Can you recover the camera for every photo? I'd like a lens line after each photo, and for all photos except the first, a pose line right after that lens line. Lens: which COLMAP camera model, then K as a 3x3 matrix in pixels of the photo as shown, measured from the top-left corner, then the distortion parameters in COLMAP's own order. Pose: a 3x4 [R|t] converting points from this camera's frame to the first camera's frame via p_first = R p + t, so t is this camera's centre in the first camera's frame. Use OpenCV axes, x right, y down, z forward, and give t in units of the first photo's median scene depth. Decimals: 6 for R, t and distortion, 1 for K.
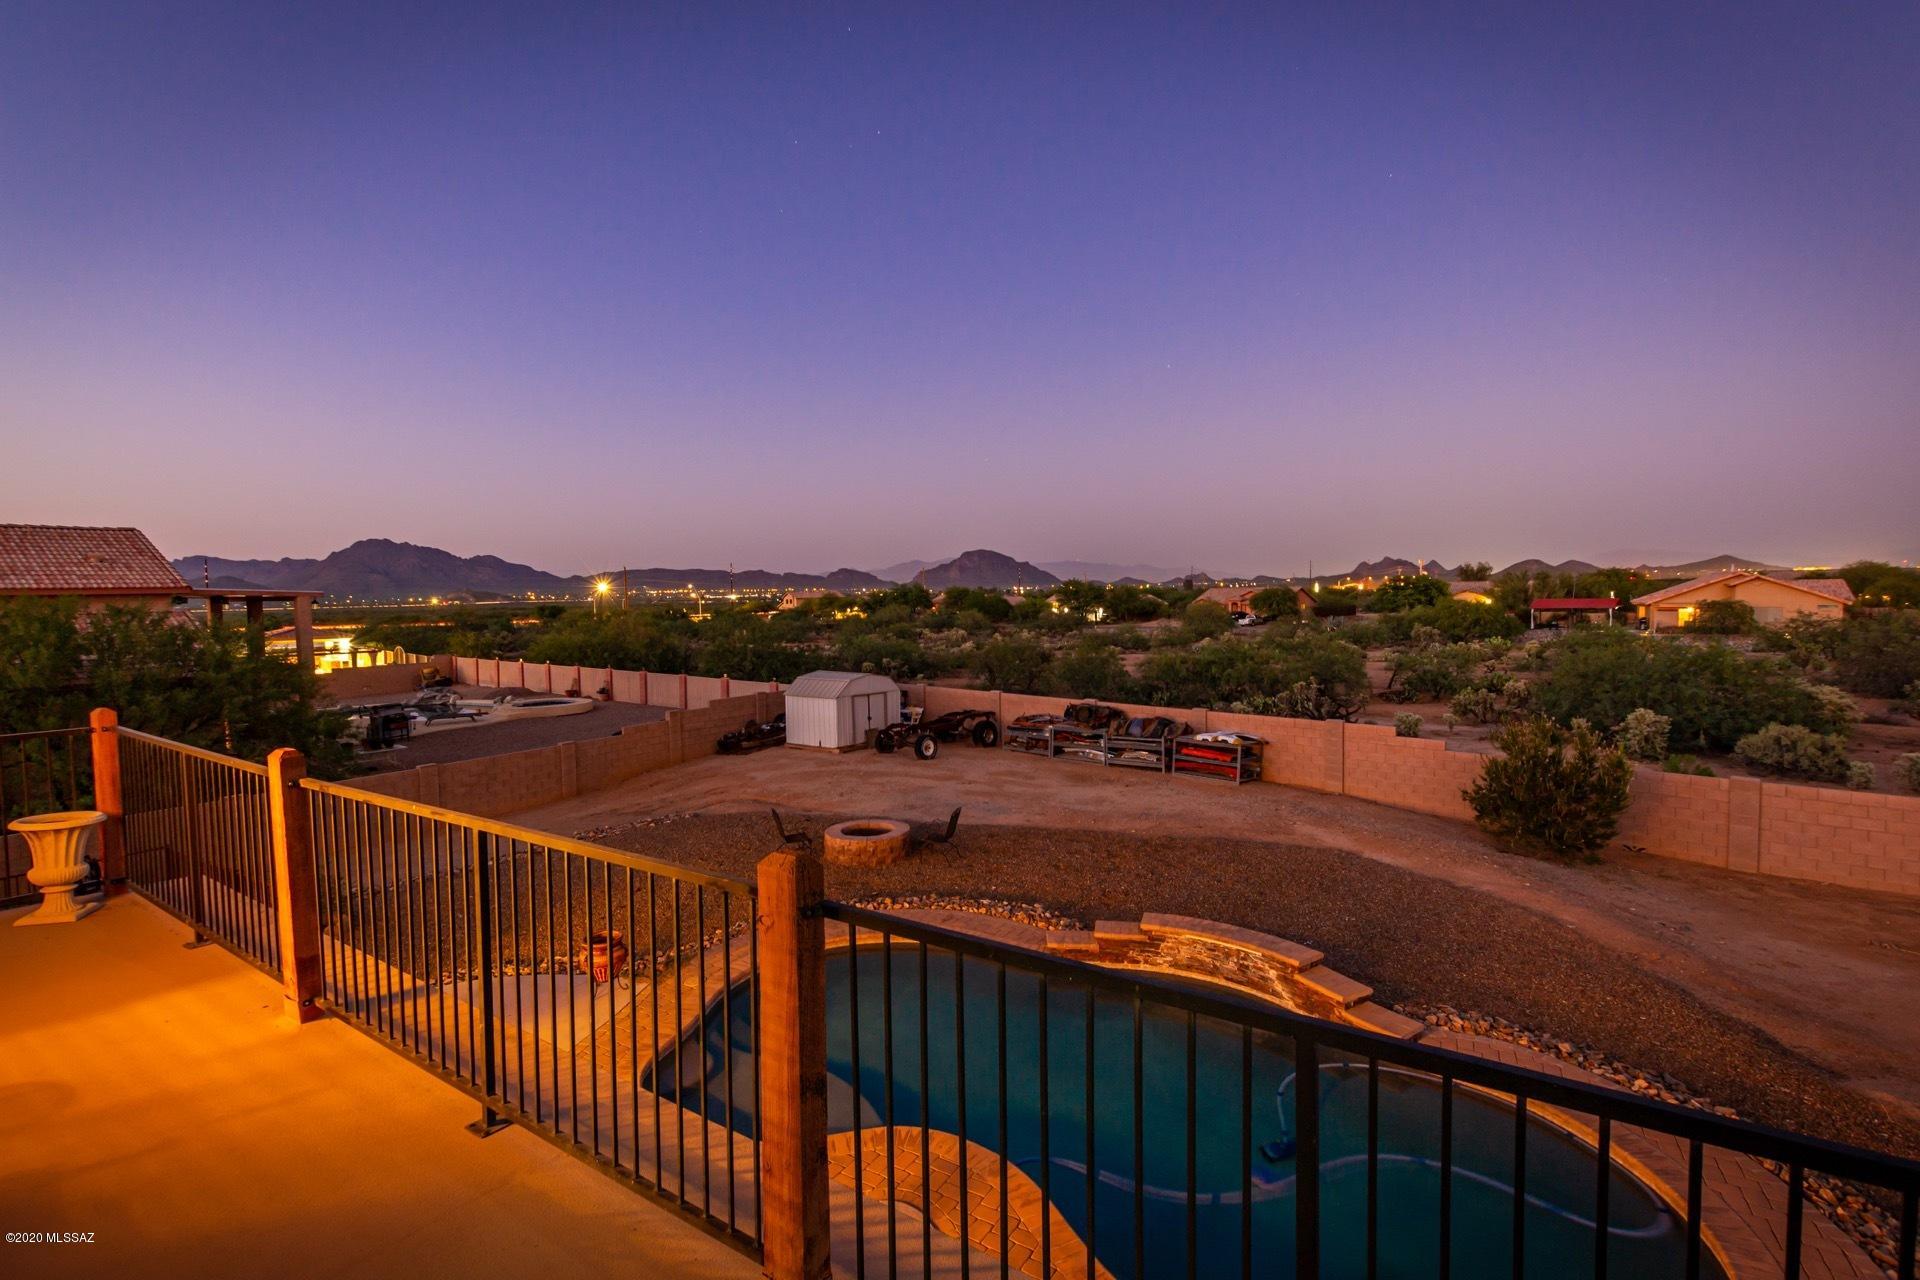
lens RADIAL K [[866.8, 0, 946.4], [0, 866.8, 632.2], [0, 0, 1]] dist [-0.000023, -0.000465]
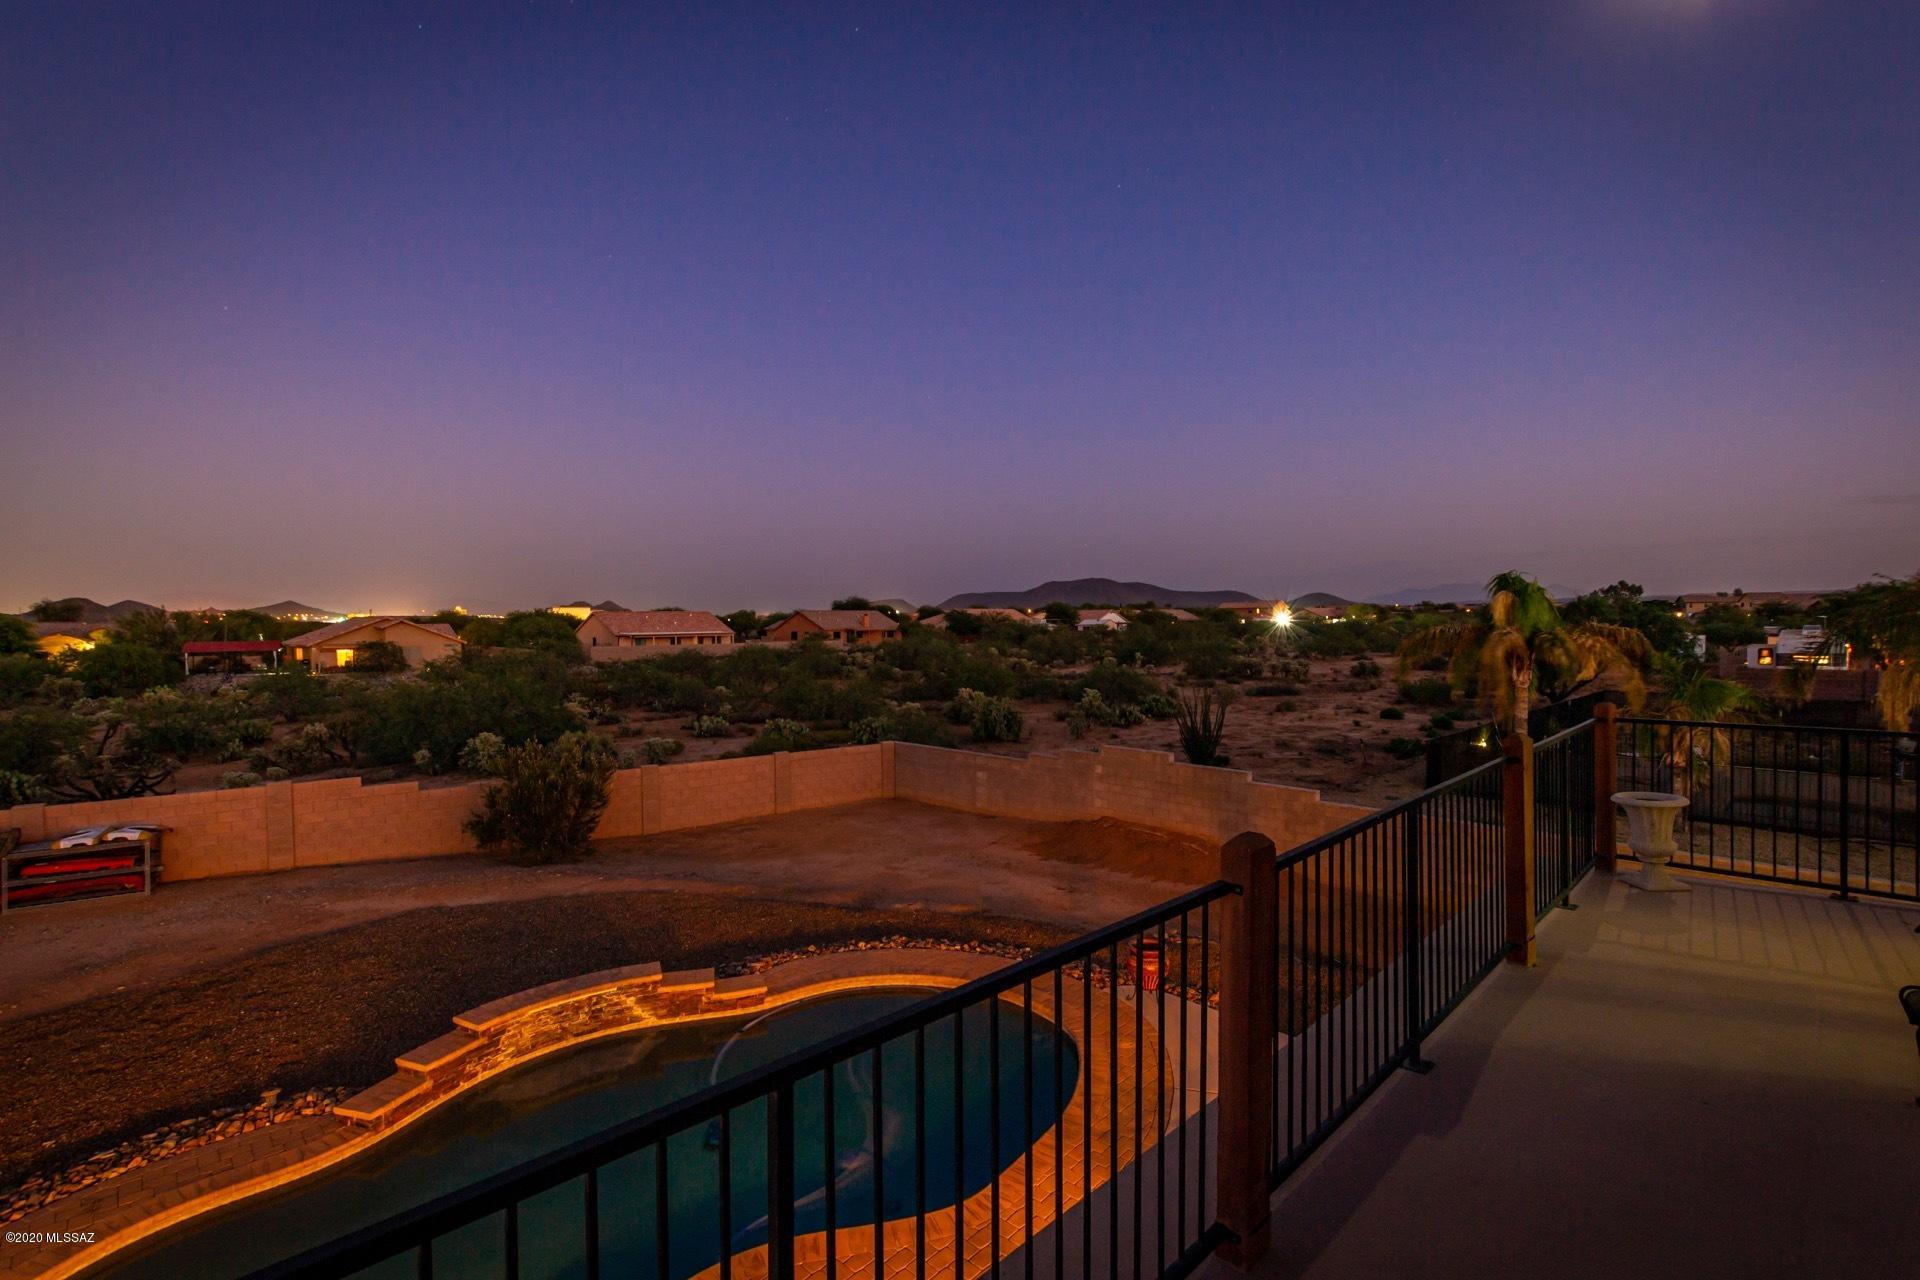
lens RADIAL K [[866.8, 0, 946.4], [0, 866.8, 632.2], [0, 0, 1]] dist [-0.000023, -0.000465]
pose [[0.198487, 0.000100, 0.980104, -0.242472], [0.048660, 0.998766, -0.009956, -0.004772], [-0.978895, 0.049668, 0.198237, 0.183278]]
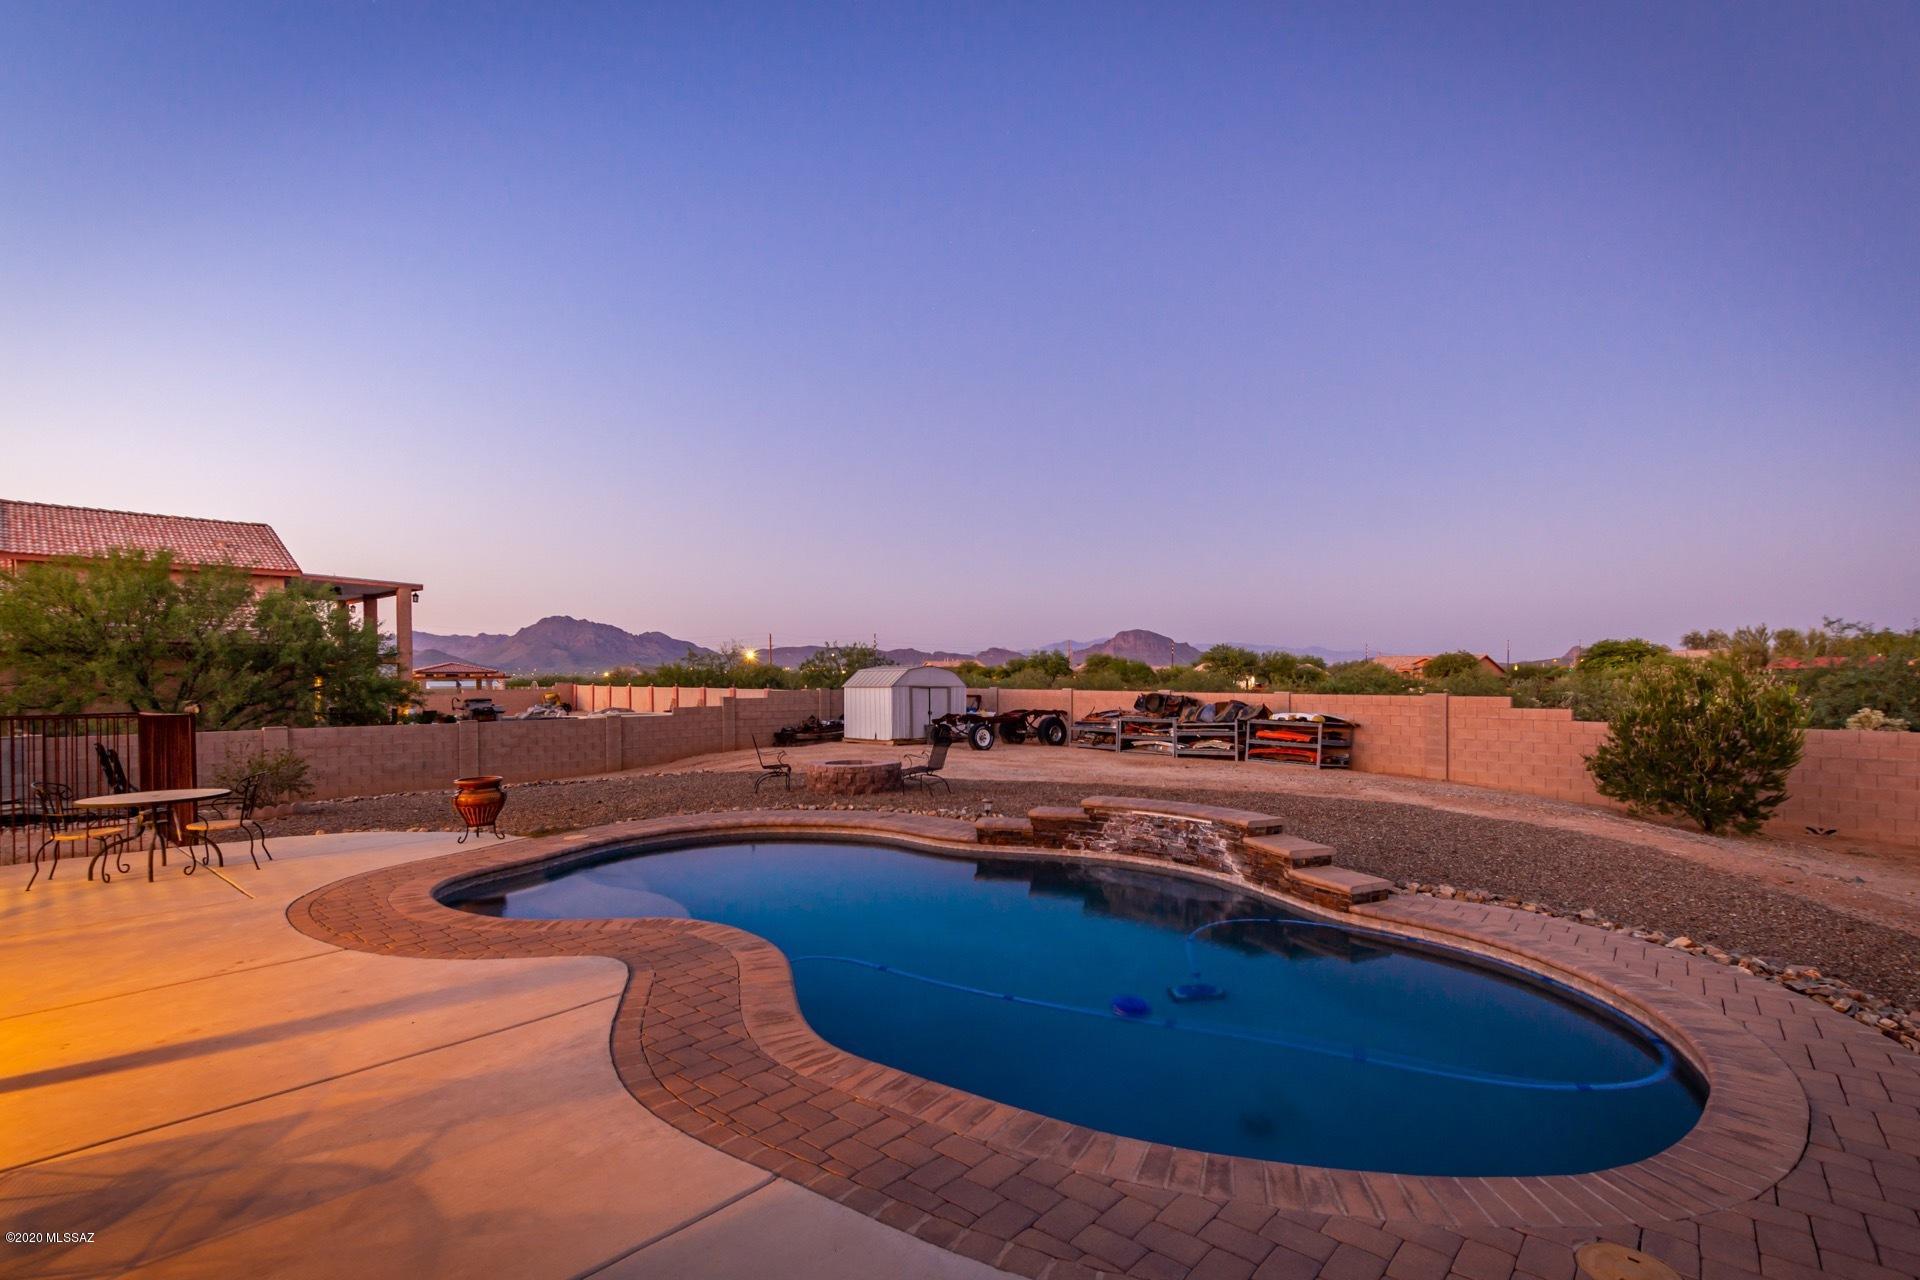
lens RADIAL K [[895.4, 0, 950.8], [0, 895.4, 674.7], [0, 0, 1]] dist [0.001416, -0.000525]
pose [[0.987345, 0.017554, -0.157613, 0.113410], [-0.023298, 0.999127, -0.034668, 0.120470], [0.156867, 0.037901, 0.986892, 0.060967]]
